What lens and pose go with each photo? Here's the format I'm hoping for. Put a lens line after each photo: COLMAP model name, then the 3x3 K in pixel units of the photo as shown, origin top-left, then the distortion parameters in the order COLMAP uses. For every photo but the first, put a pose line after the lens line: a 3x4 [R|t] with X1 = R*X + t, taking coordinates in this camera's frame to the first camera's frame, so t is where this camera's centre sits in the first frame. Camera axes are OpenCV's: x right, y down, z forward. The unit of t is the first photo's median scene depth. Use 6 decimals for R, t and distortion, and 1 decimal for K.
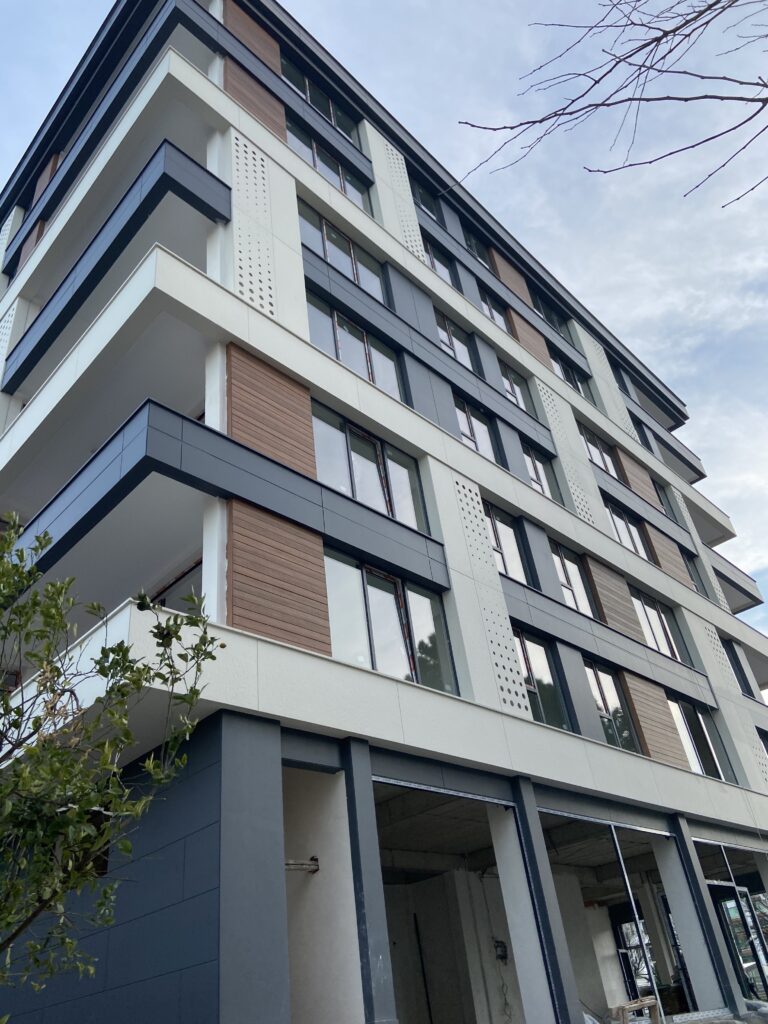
lens RADIAL K [[756.5, 0, 384.0], [0, 756.5, 512.0], [0, 0, 1]] dist [-0.005325, -0.006549]
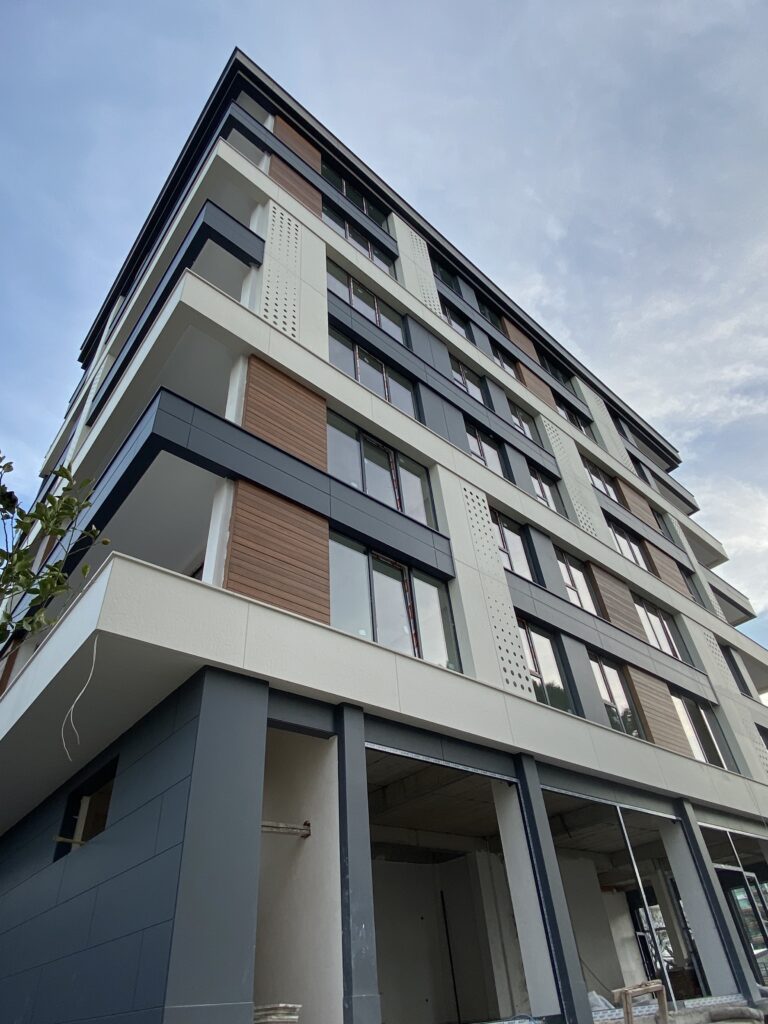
lens RADIAL K [[597.9, 0, 384.0], [0, 597.9, 512.0], [0, 0, 1]] dist [-0.019084, -0.002251]
pose [[0.996028, -0.016803, -0.087440, 0.049034], [0.009428, 0.996414, -0.084083, 0.062516], [0.088540, 0.082925, 0.992615, 0.103498]]
